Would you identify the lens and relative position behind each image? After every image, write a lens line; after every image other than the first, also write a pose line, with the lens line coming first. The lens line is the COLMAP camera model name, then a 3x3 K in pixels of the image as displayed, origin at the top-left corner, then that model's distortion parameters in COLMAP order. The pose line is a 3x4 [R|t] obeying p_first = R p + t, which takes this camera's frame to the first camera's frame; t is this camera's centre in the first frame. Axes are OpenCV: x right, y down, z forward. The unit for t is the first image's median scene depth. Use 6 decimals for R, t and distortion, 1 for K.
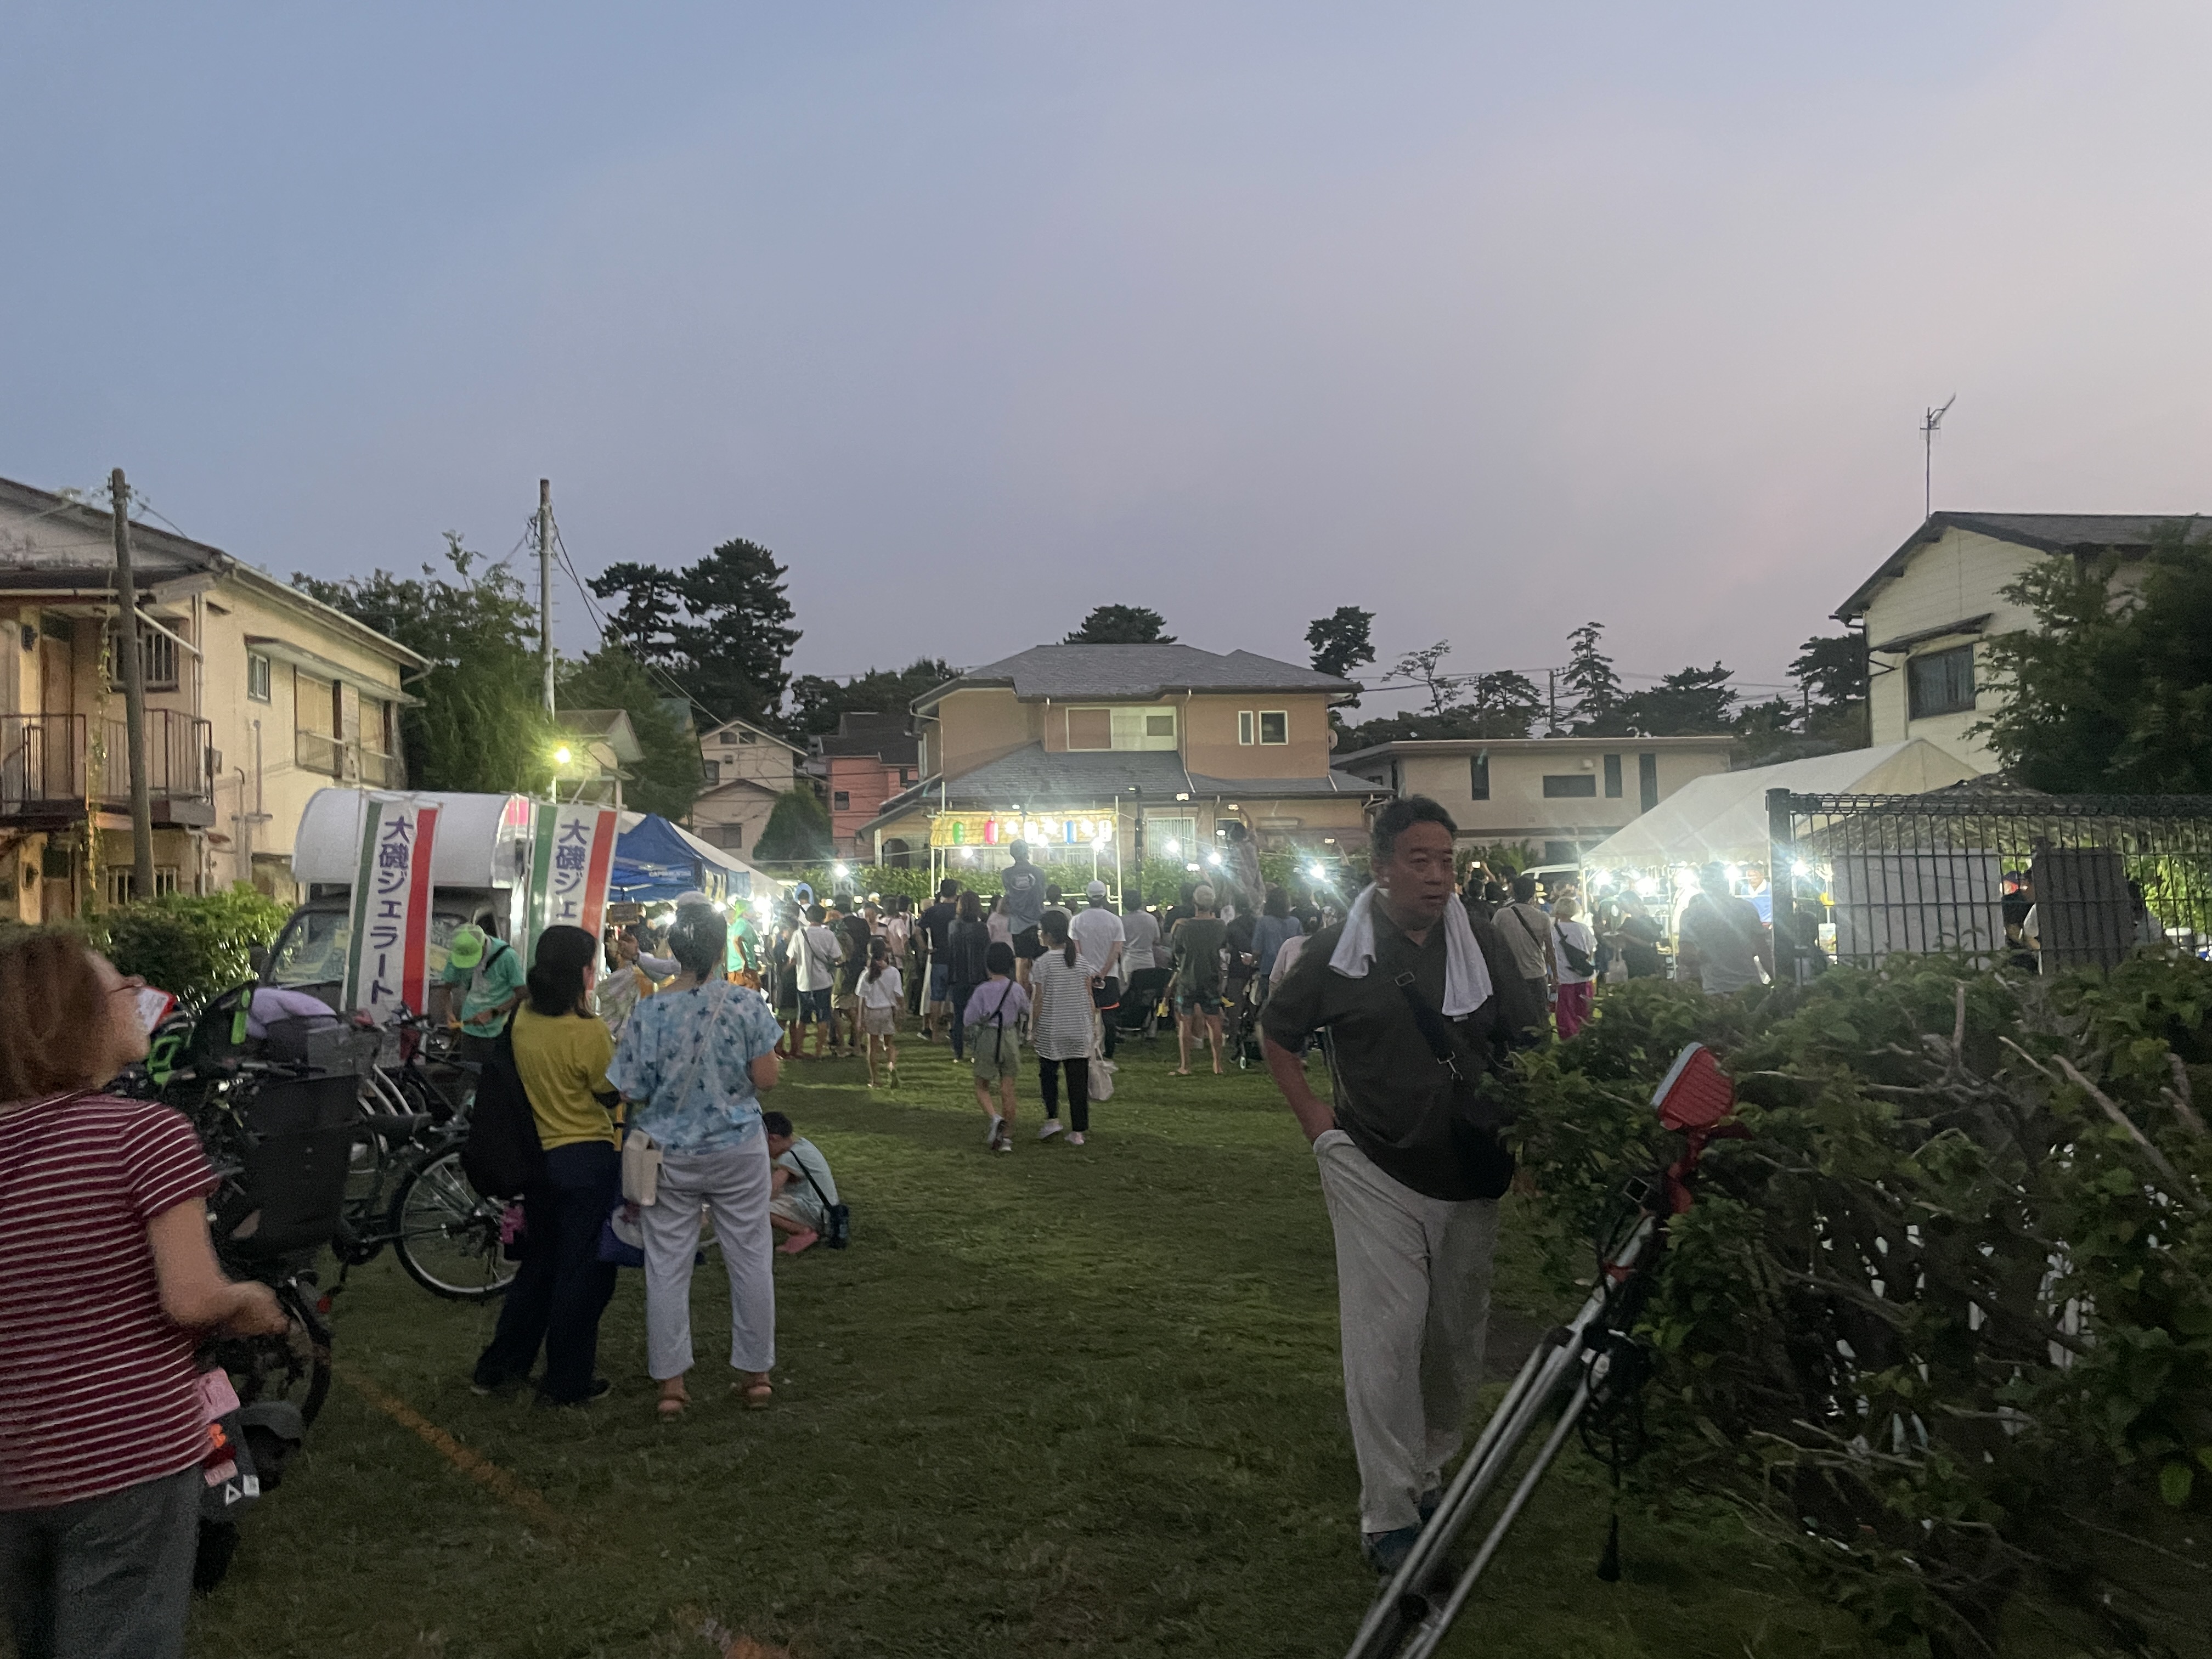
lens RADIAL K [[1662.0, 0, 1104.0], [0, 1662.0, 832.2], [0, 0, 1]] dist [0.093130, -0.119258]
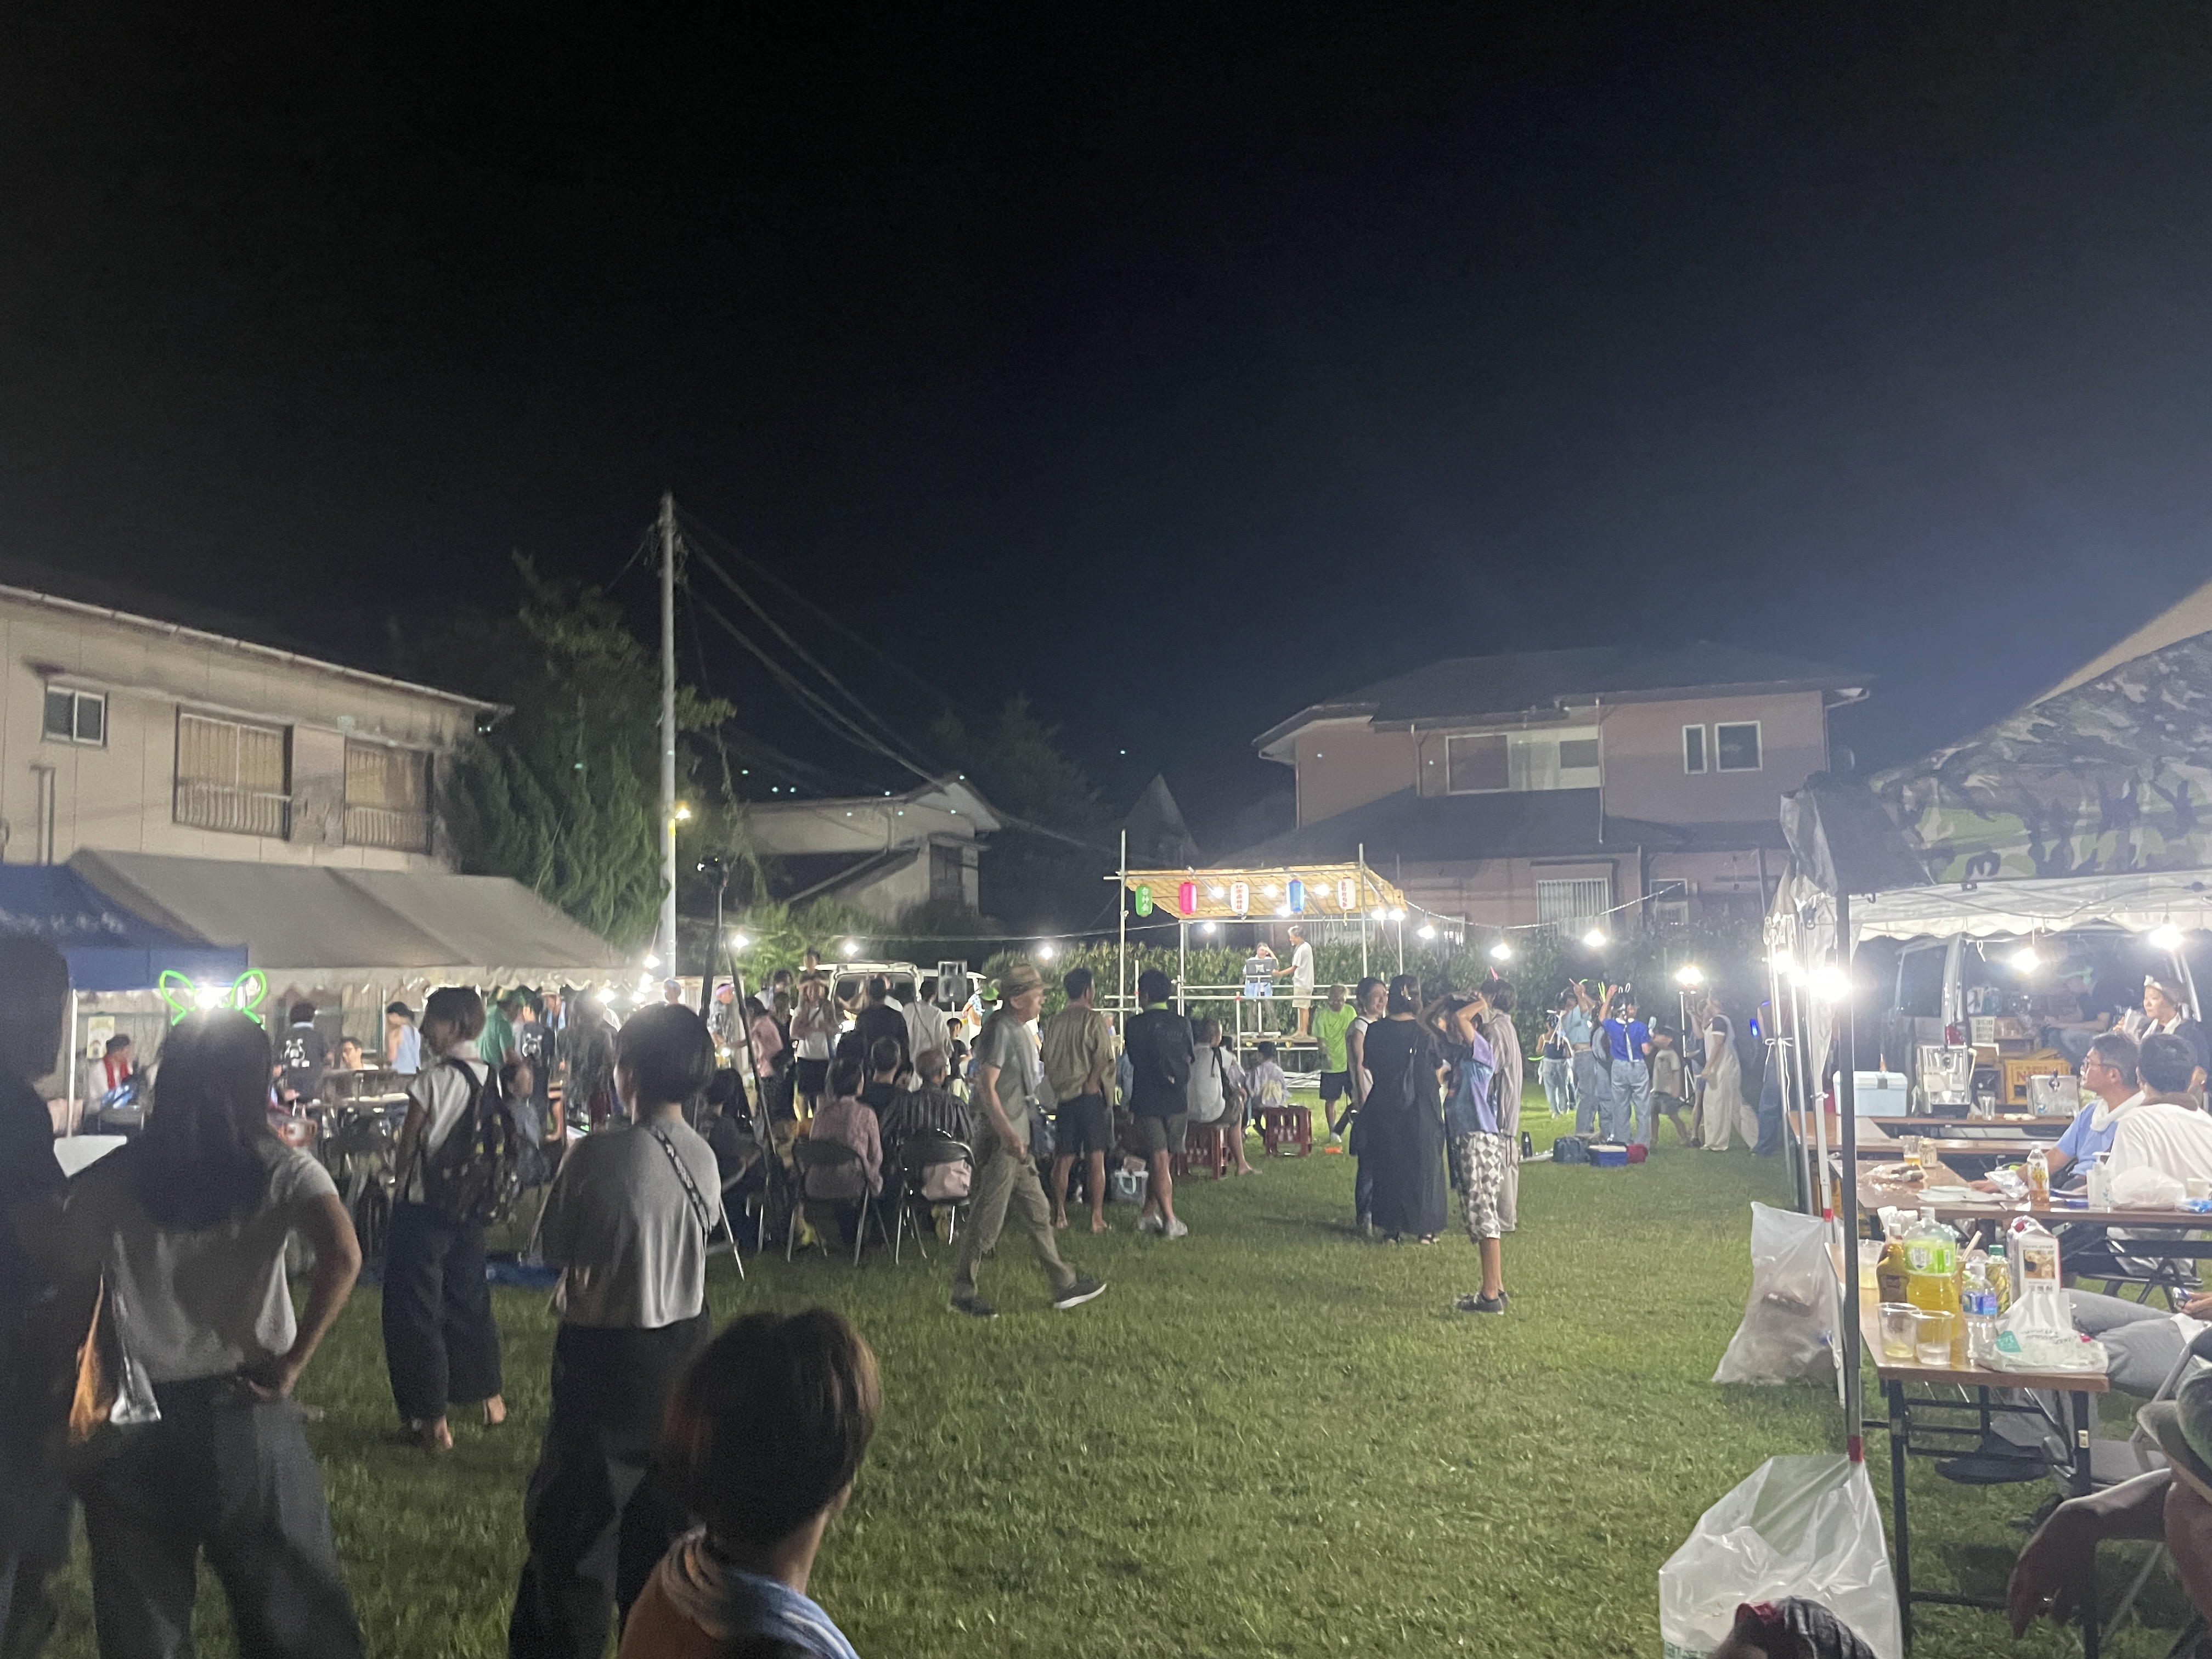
lens RADIAL K [[1662.6, 0, 1082.3], [0, 1662.6, 849.2], [0, 0, 1]] dist [0.080126, -0.118273]
pose [[0.892290, -0.025701, -0.450731, 0.135489], [0.006504, 0.999007, -0.044087, 0.006400], [0.451417, 0.036407, 0.891570, 0.204600]]
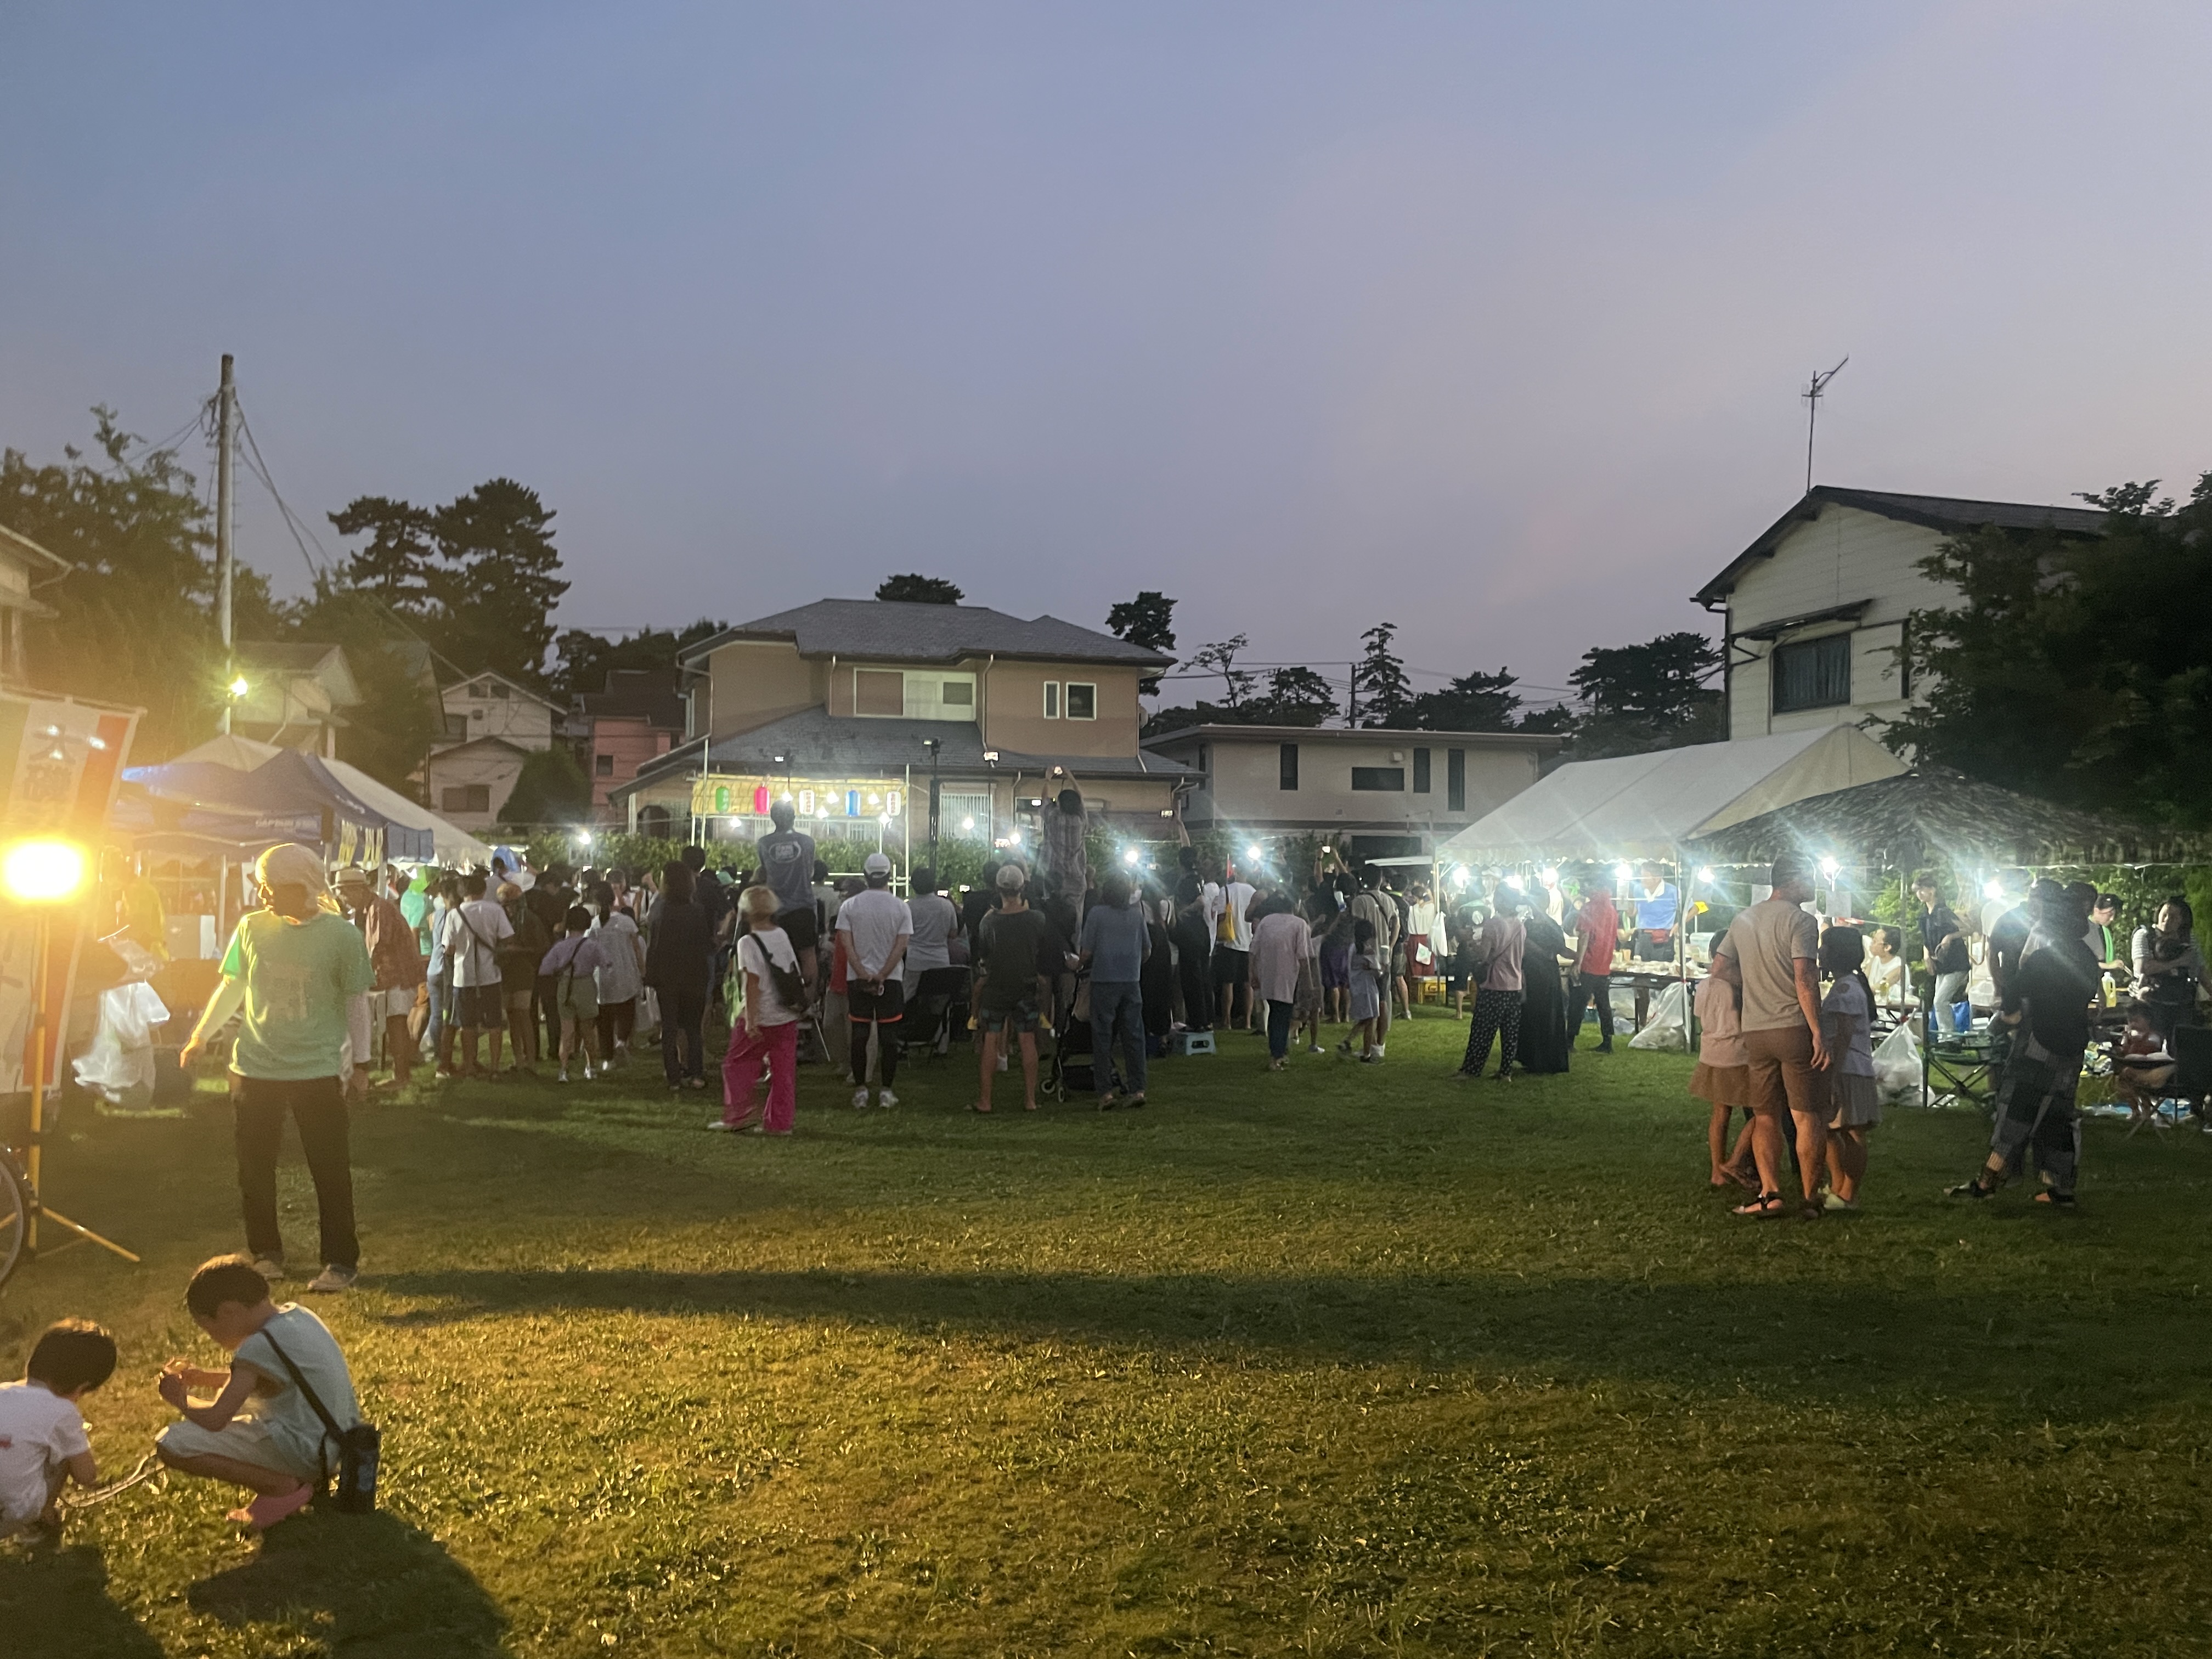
lens RADIAL K [[1662.0, 0, 1104.0], [0, 1662.0, 832.2], [0, 0, 1]] dist [0.093130, -0.119258]
pose [[0.991287, 0.036177, 0.126653, 0.000259], [-0.037254, 0.999287, 0.006146, 0.003052], [-0.126340, -0.010810, 0.991928, 0.064397]]
